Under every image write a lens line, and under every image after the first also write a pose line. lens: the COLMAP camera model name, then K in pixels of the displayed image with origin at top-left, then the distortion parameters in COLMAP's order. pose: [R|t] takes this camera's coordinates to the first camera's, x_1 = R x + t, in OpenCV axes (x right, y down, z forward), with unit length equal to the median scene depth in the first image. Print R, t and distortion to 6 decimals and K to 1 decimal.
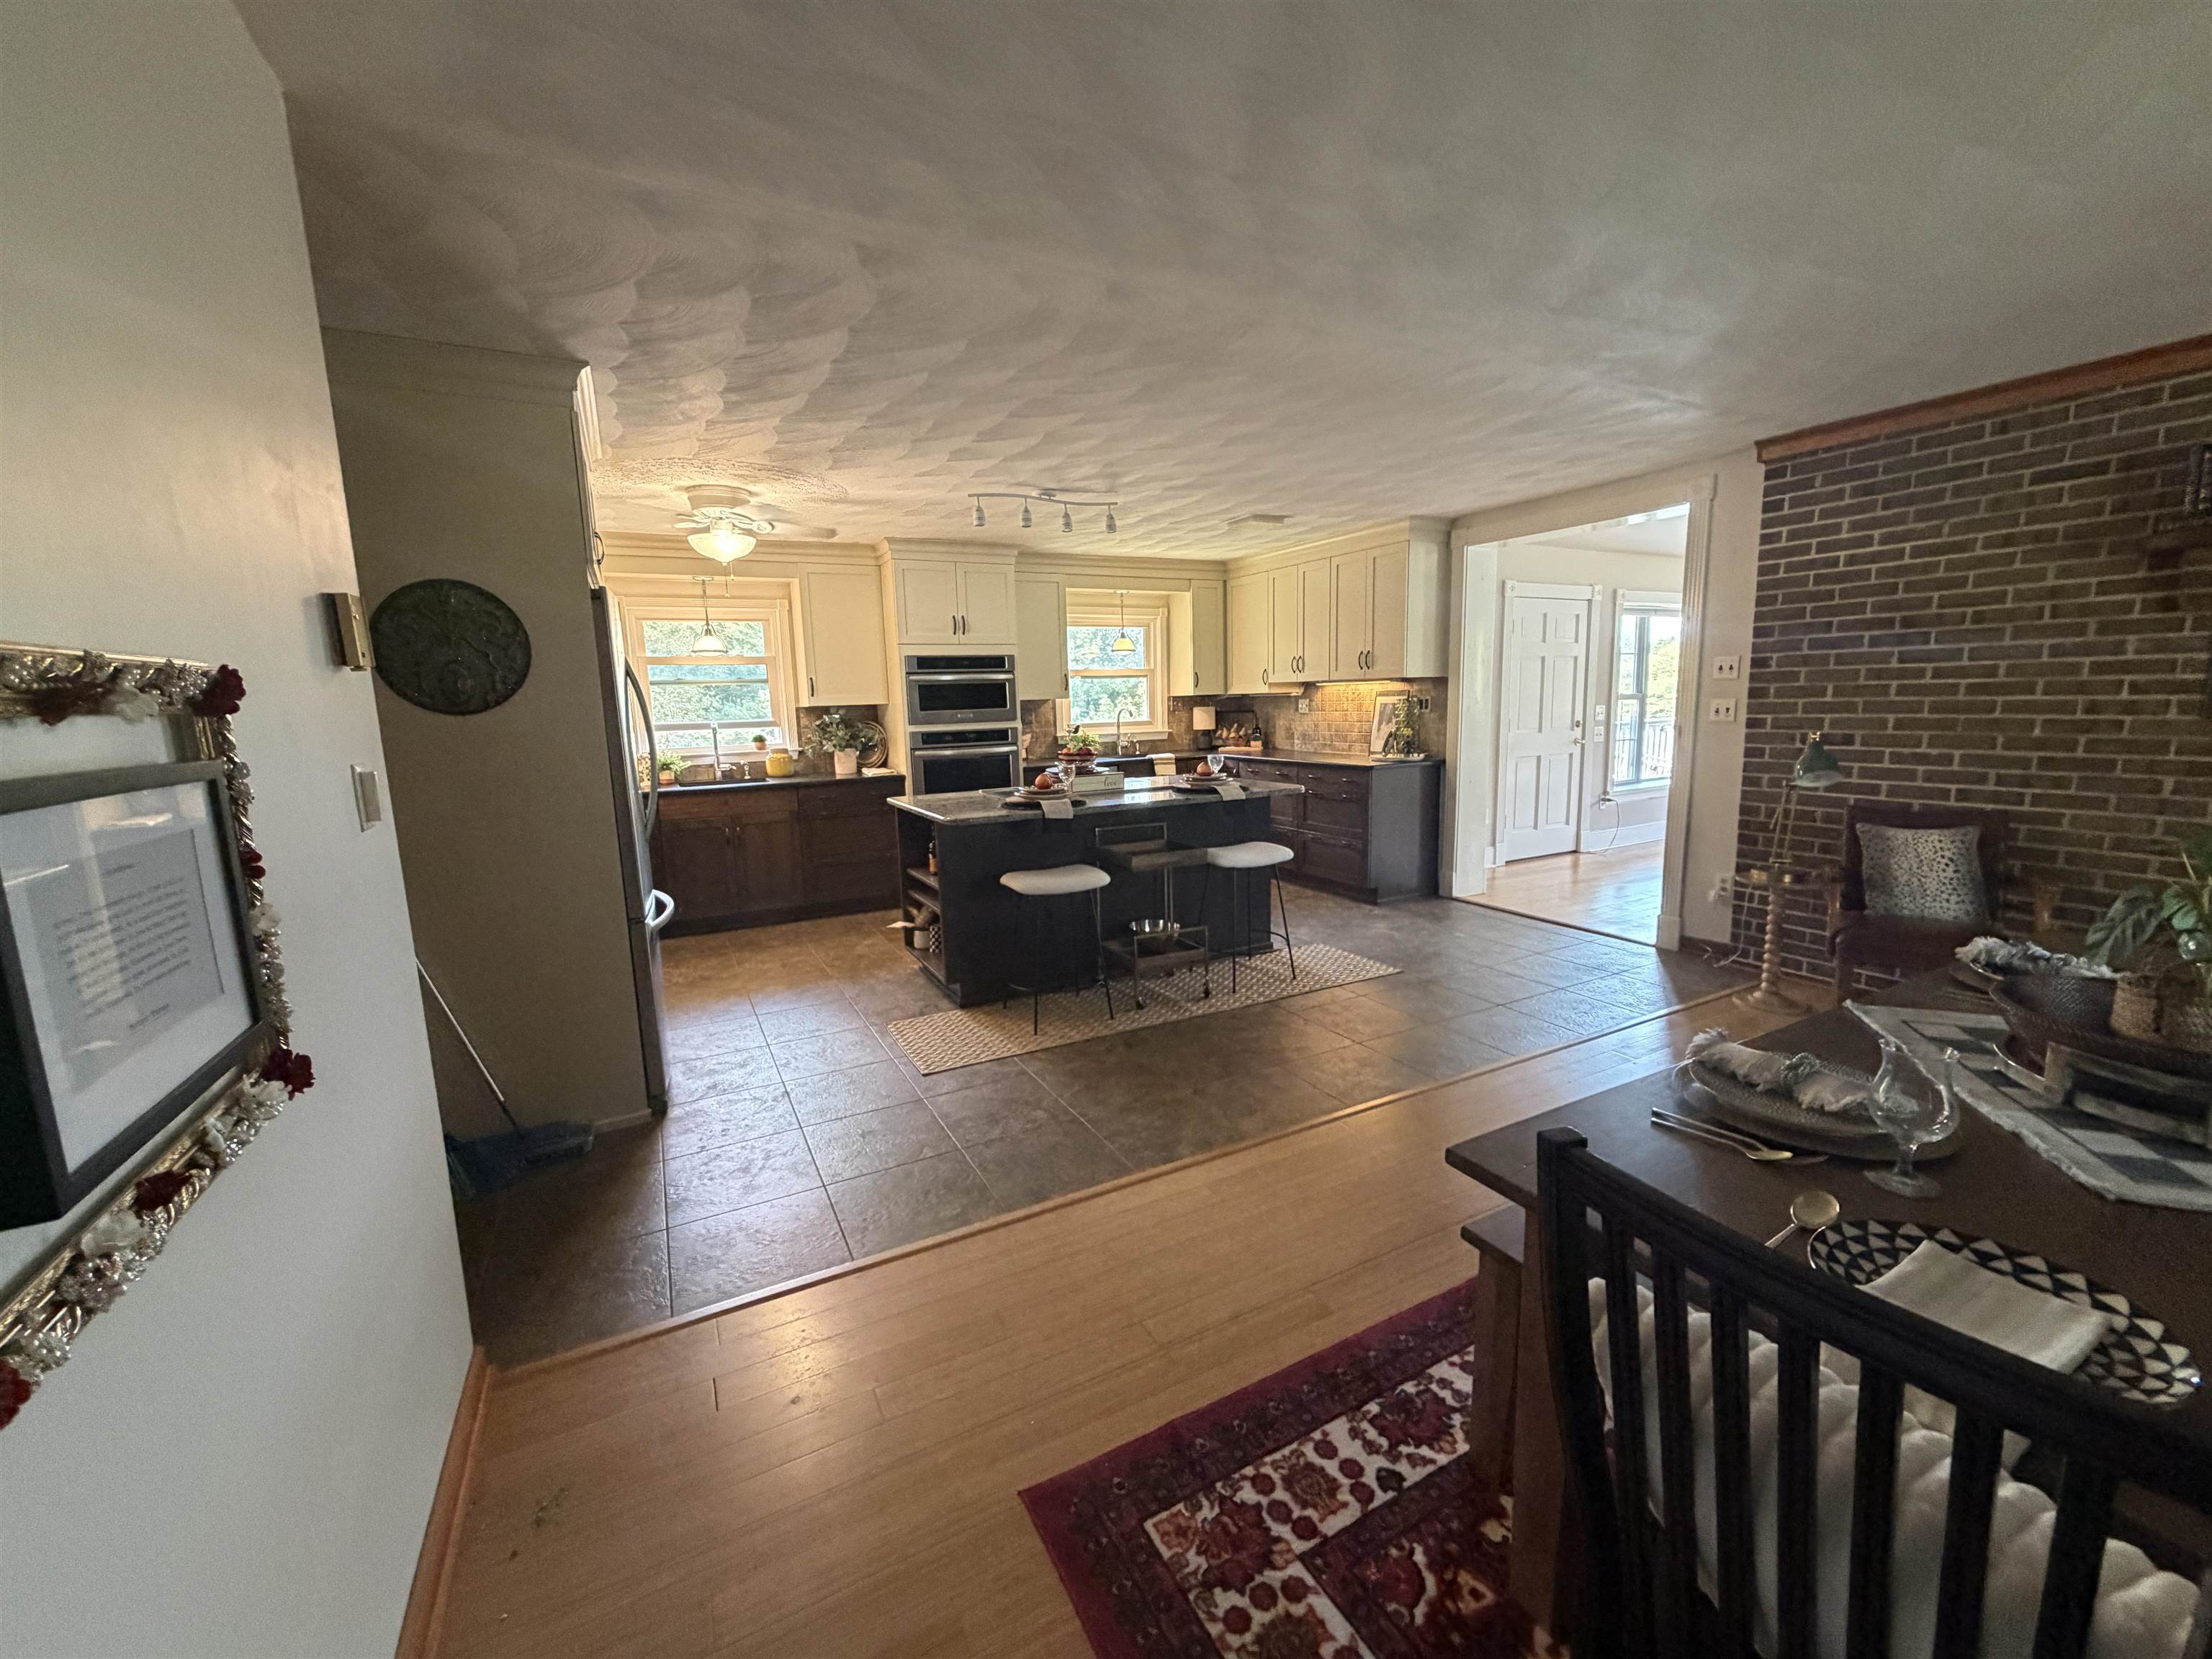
lens RADIAL K [[889.9, 0, 1106.2], [0, 889.9, 823.2], [0, 0, 1]] dist [0.011228, 0.000095]
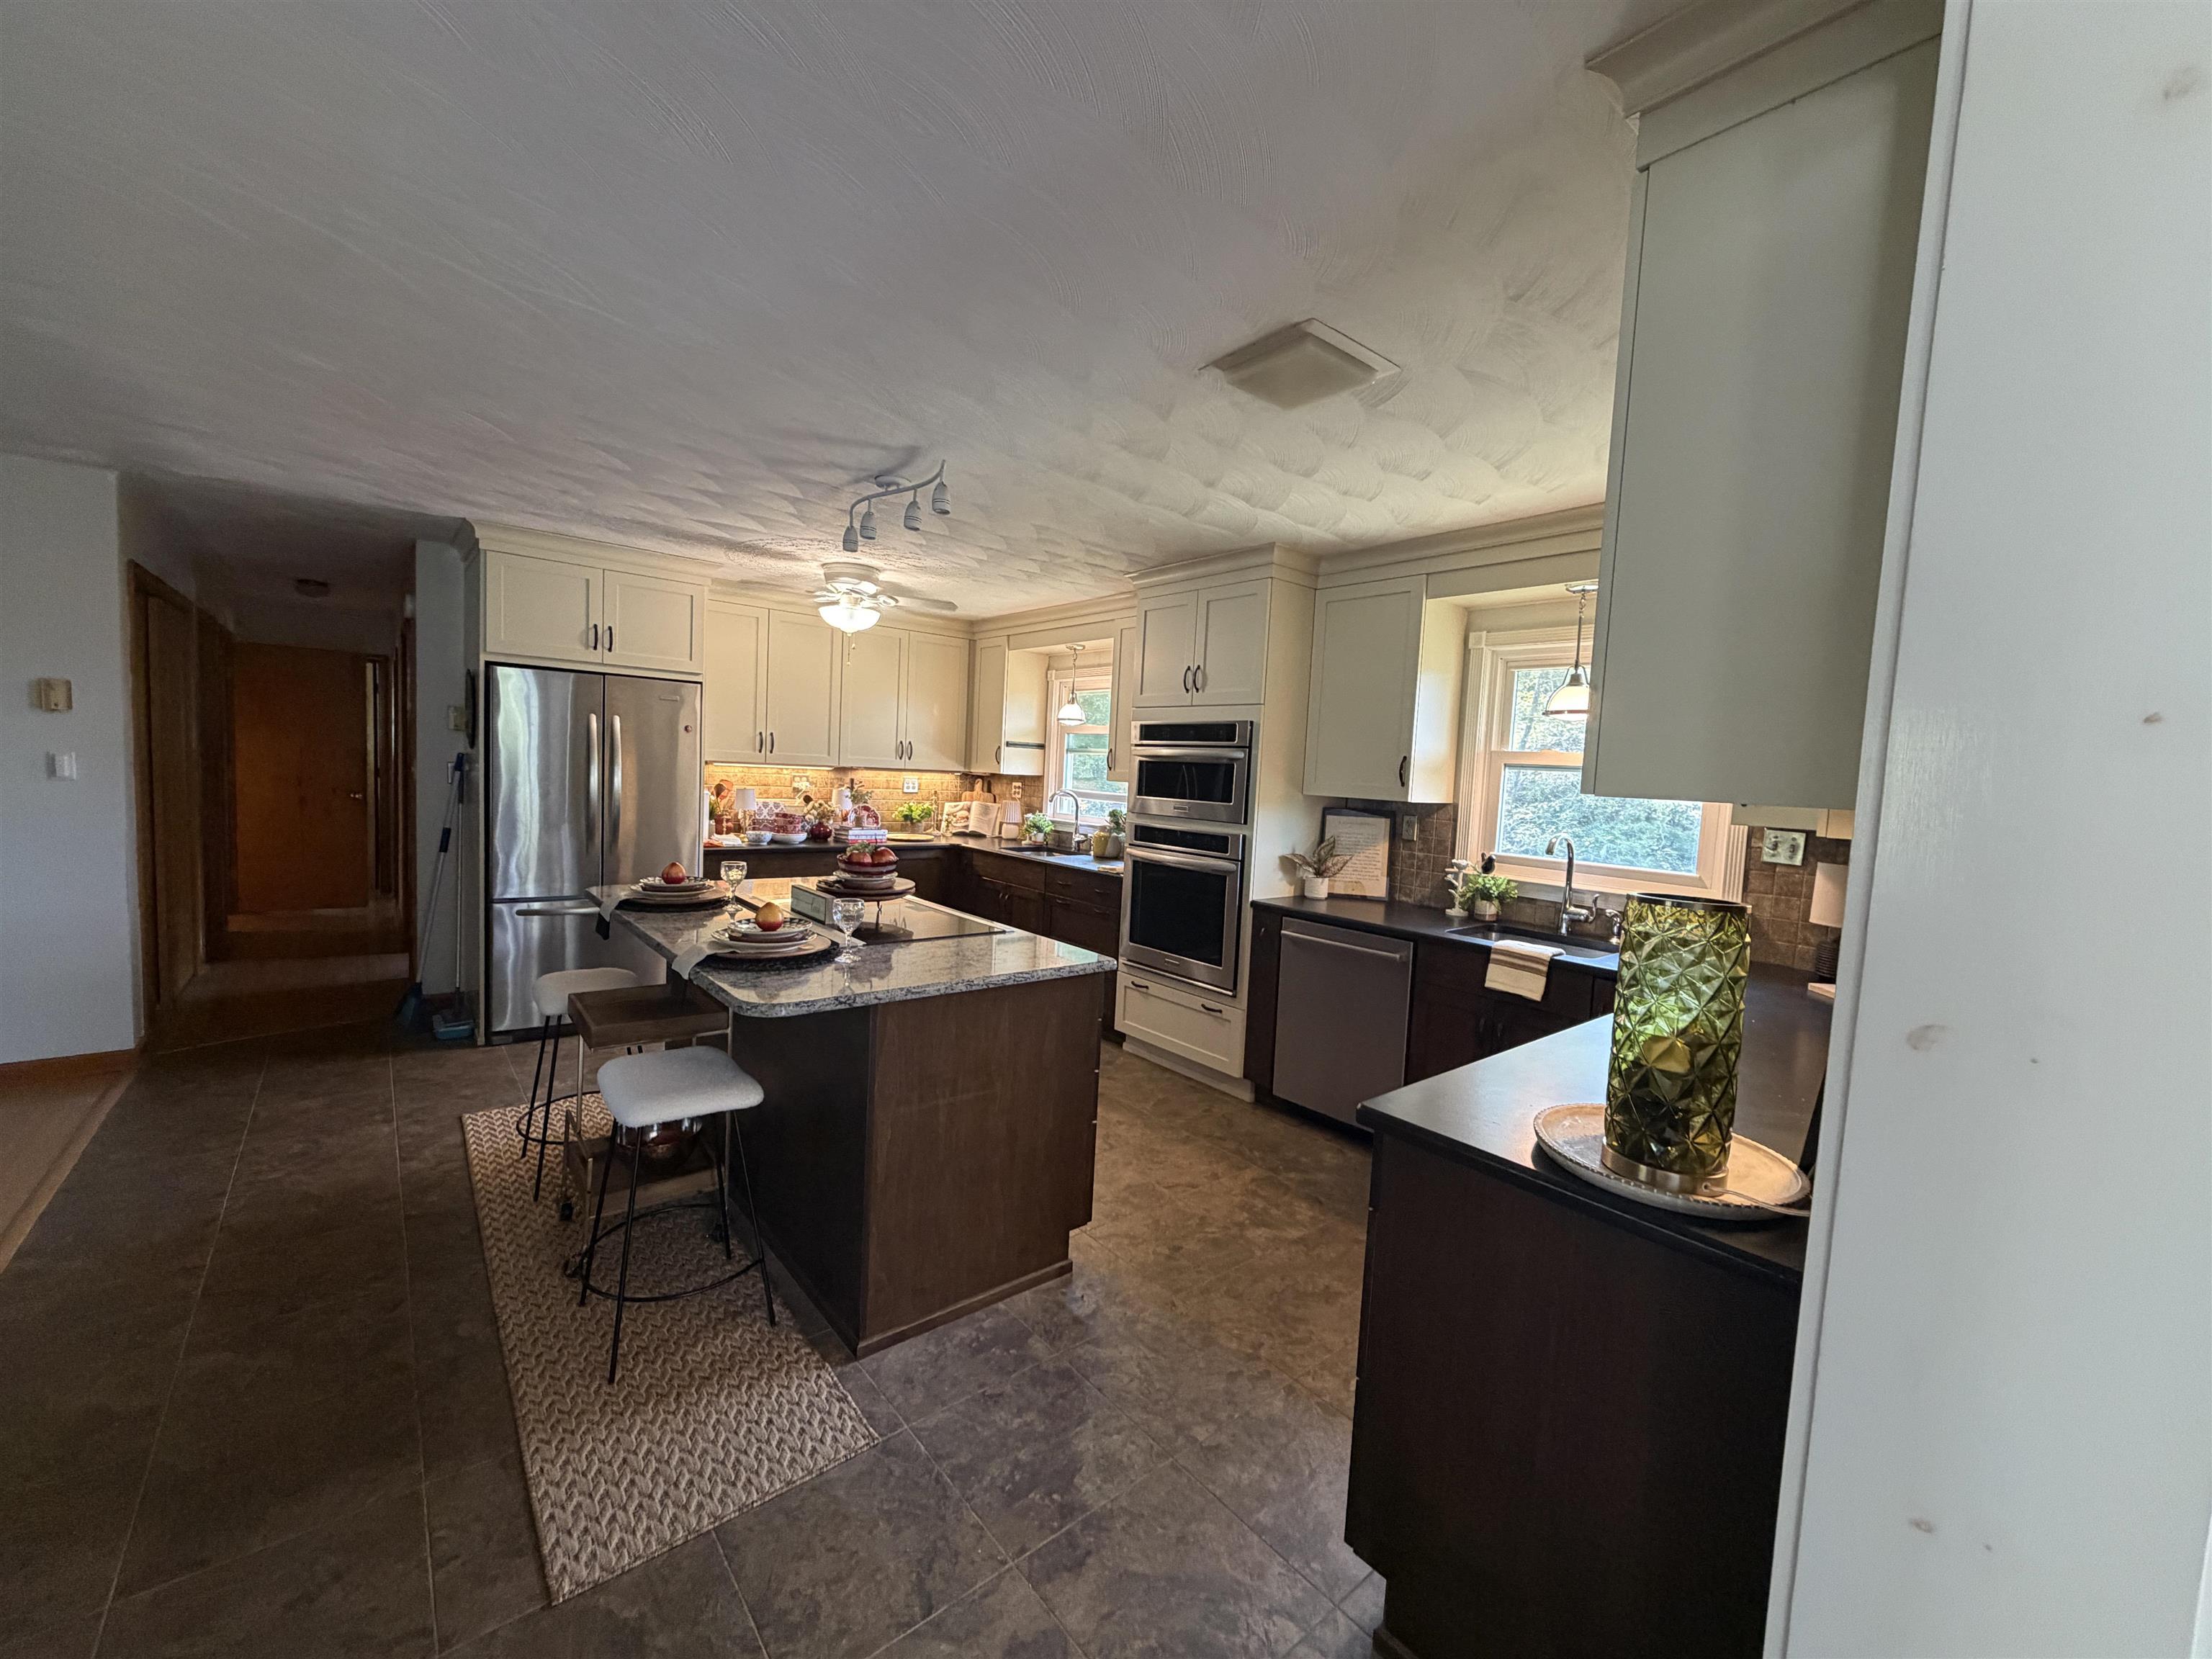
lens RADIAL K [[889.9, 0, 1106.2], [0, 889.9, 823.2], [0, 0, 1]] dist [0.011228, 0.000095]
pose [[0.202024, 0.103089, -0.973940, 0.573447], [-0.192224, 0.979276, 0.063781, -0.160850], [0.960331, 0.174330, 0.217653, 0.898043]]
